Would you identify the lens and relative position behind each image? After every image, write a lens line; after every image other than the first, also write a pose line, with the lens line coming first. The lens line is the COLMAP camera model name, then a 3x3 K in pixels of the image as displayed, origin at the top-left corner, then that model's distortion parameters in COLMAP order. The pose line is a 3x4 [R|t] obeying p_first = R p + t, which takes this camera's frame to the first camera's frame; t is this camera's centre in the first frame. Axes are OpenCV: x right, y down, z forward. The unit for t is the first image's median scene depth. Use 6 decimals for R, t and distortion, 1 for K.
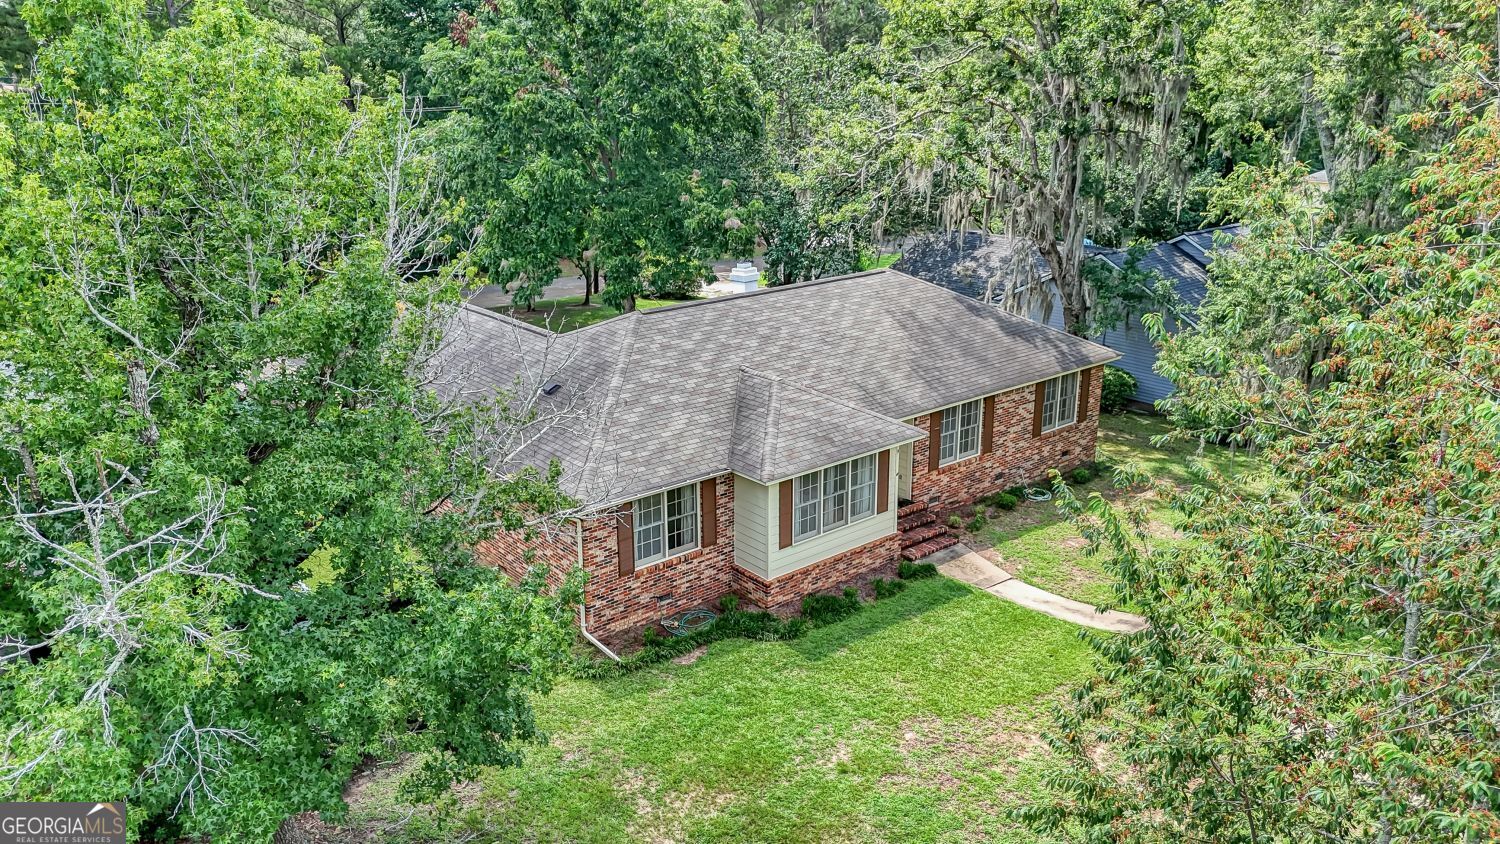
lens RADIAL K [[1132.9, 0, 750.0], [0, 1132.9, 422.0], [0, 0, 1]] dist [0.164553, 0.000232]
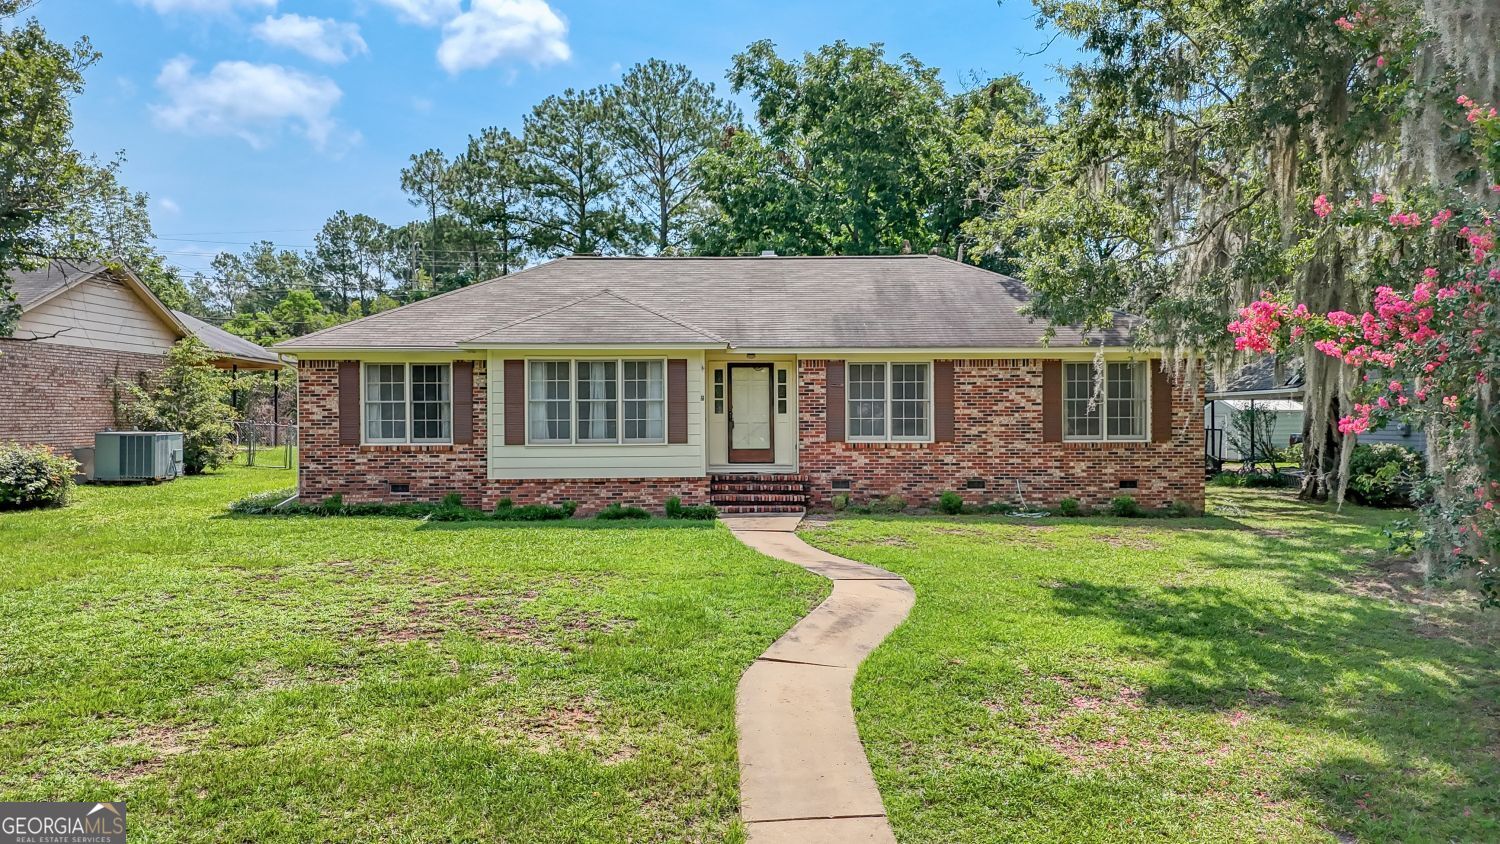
lens RADIAL K [[1097.6, 0, 750.0], [0, 1097.6, 422.0], [0, 0, 1]] dist [0.183022, -0.563491]
pose [[0.779610, 0.001567, -0.626263, 0.692060], [-0.187575, 0.954673, -0.231117, 0.253430], [0.597514, 0.297653, 0.744567, 0.478175]]
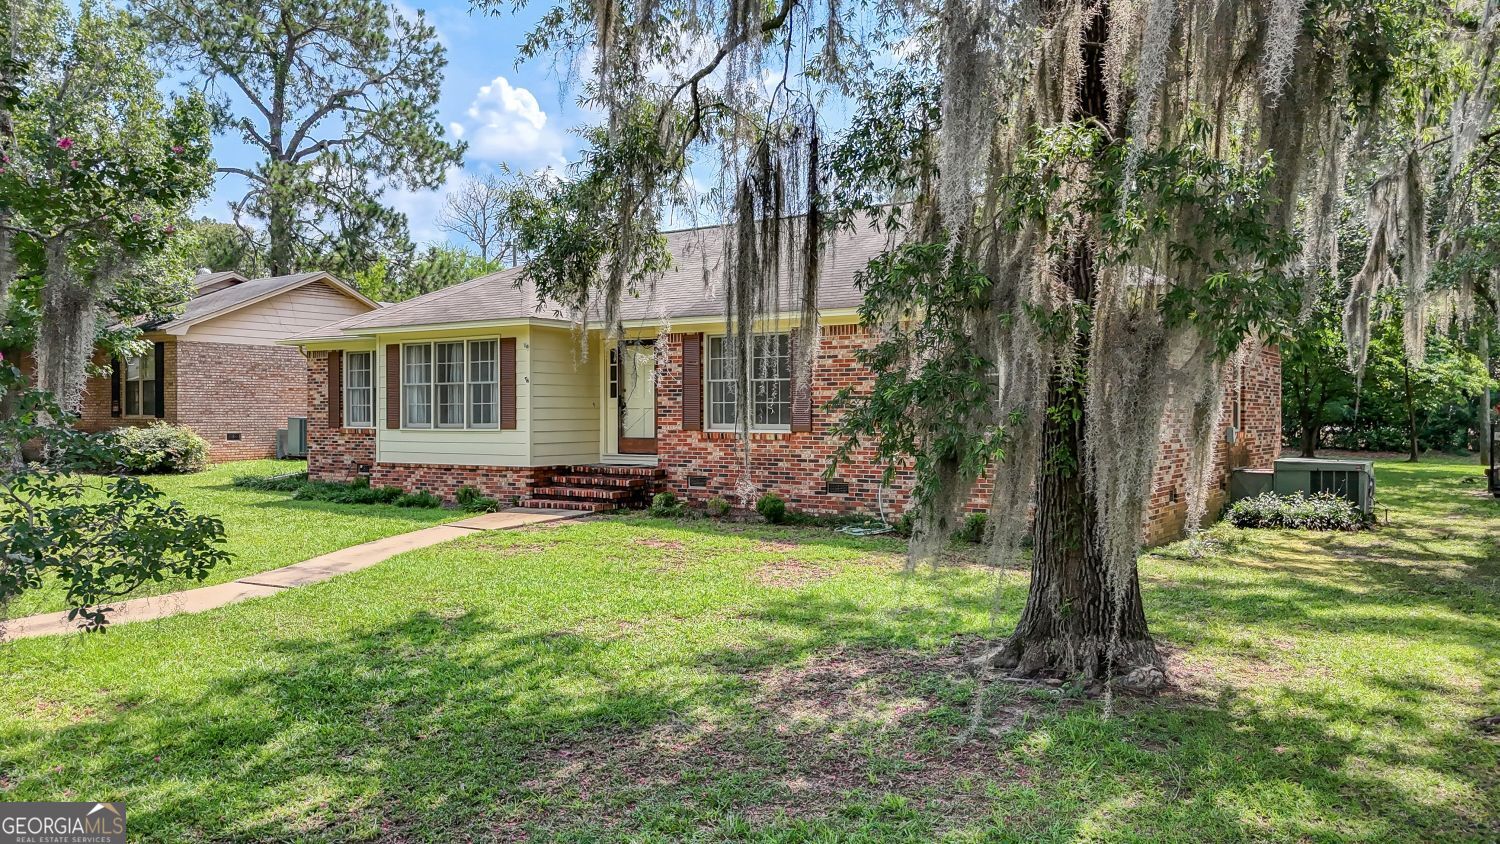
lens RADIAL K [[1097.6, 0, 750.0], [0, 1097.6, 422.0], [0, 0, 1]] dist [0.183022, -0.563491]
pose [[0.267098, 0.009927, -0.963618, 0.917388], [-0.291495, 0.953936, -0.070970, 0.086429], [0.918526, 0.299846, 0.257688, 1.027943]]
